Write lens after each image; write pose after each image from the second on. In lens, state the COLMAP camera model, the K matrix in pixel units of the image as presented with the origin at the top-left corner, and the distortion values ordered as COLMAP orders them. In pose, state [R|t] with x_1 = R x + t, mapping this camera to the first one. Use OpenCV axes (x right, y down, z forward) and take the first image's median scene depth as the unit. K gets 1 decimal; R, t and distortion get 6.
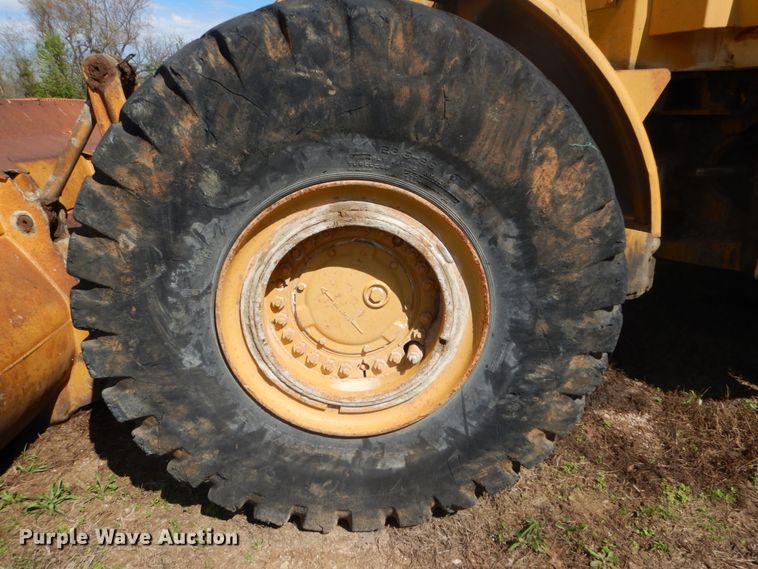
lens RADIAL K [[538.9, 0, 378.5], [0, 538.9, 285.4], [0, 0, 1]] dist [0.003258, 0.005753]
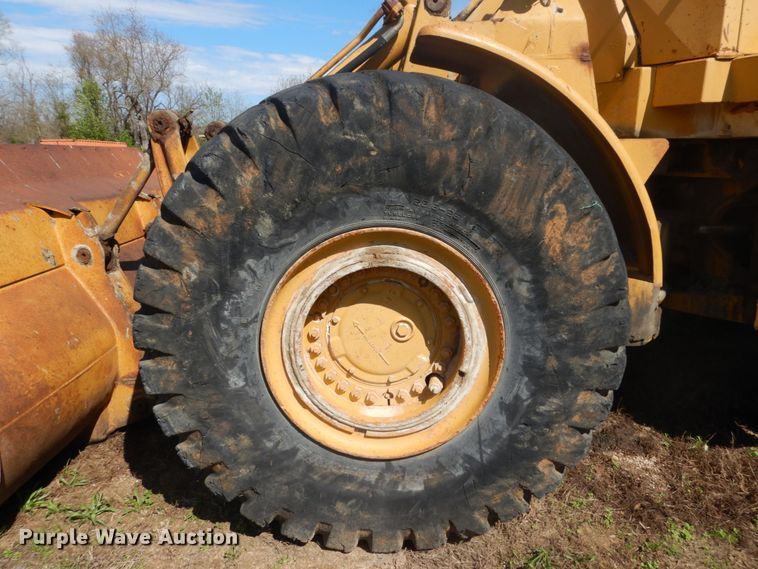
lens RADIAL K [[538.9, 0, 378.6], [0, 538.9, 284.0], [0, 0, 1]] dist [0.003258, 0.005753]
pose [[0.999096, 0.034393, -0.025001, -0.028553], [-0.036414, 0.995674, -0.085483, 0.020878], [0.021953, 0.086316, 0.996026, -0.115814]]
